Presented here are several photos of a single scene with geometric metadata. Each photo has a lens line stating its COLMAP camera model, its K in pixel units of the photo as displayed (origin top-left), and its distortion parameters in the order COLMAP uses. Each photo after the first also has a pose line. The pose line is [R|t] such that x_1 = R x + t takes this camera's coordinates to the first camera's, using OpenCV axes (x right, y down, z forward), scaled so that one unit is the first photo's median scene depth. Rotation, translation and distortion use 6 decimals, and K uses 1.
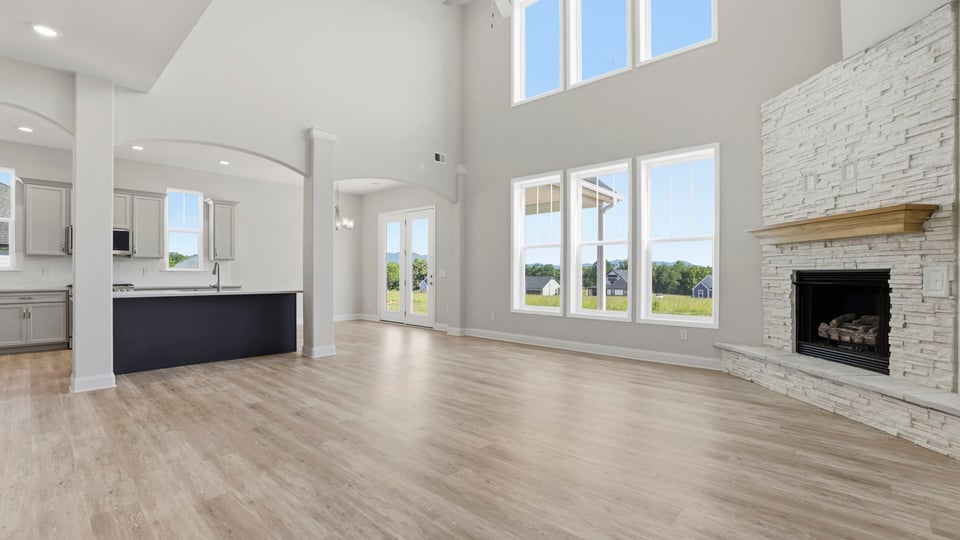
lens RADIAL K [[422.8, 0, 479.6], [0, 422.8, 268.4], [0, 0, 1]] dist [-0.044353, 0.014562]
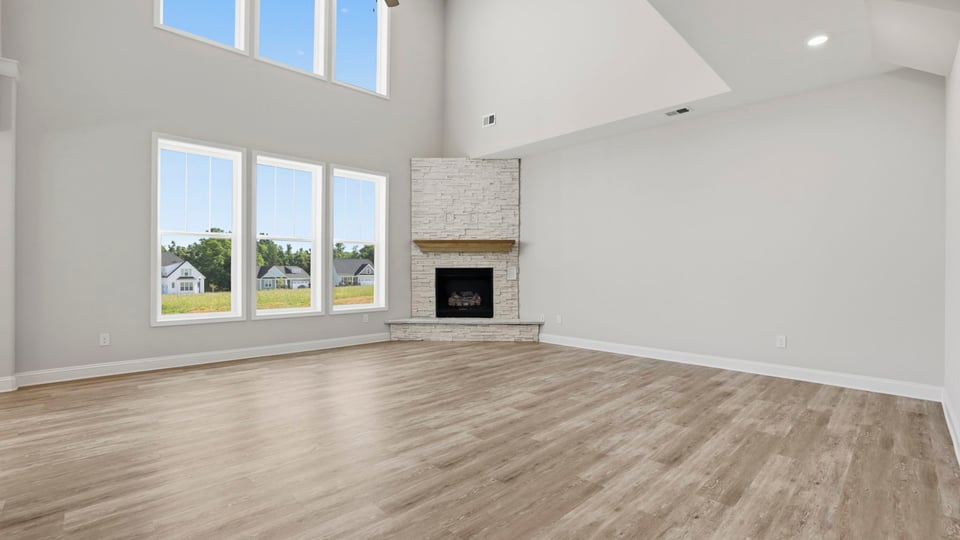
lens RADIAL K [[422.8, 0, 479.6], [0, 422.8, 268.4], [0, 0, 1]] dist [-0.044353, 0.014562]
pose [[0.063452, -0.000678, 0.997985, -1.147071], [-0.012633, 0.999919, 0.001482, 0.001688], [-0.997905, -0.012701, 0.063438, 0.889523]]
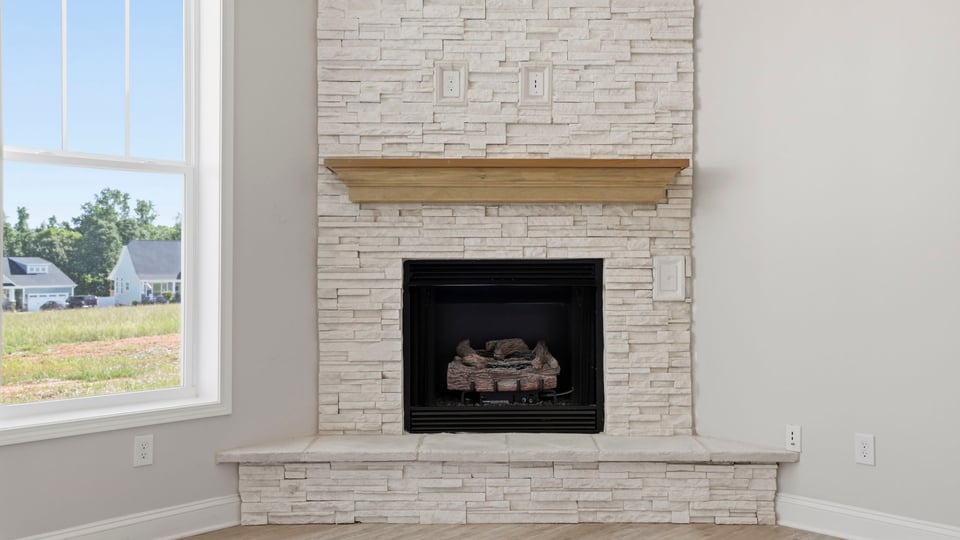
lens RADIAL K [[927.6, 0, 490.8], [0, 927.6, 256.7], [0, 0, 1]] dist [0.046874, 0.017168]
pose [[0.030377, 0.006026, 0.999520, -0.374204], [-0.012645, 0.999904, -0.005644, 0.007606], [-0.999459, -0.012468, 0.030450, 1.077171]]
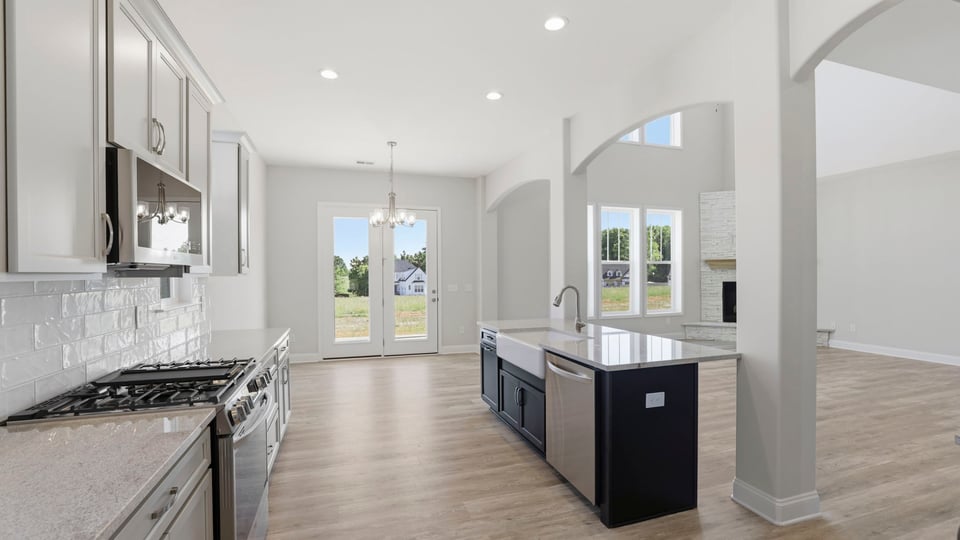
lens RADIAL K [[419.1, 0, 478.5], [0, 419.1, 275.8], [0, 0, 1]] dist [-0.043920, 0.014647]
pose [[0.494134, -0.011761, 0.869306, -1.983635], [-0.002075, 0.999890, 0.014707, -0.064086], [-0.869383, -0.009070, 0.494055, 1.290541]]
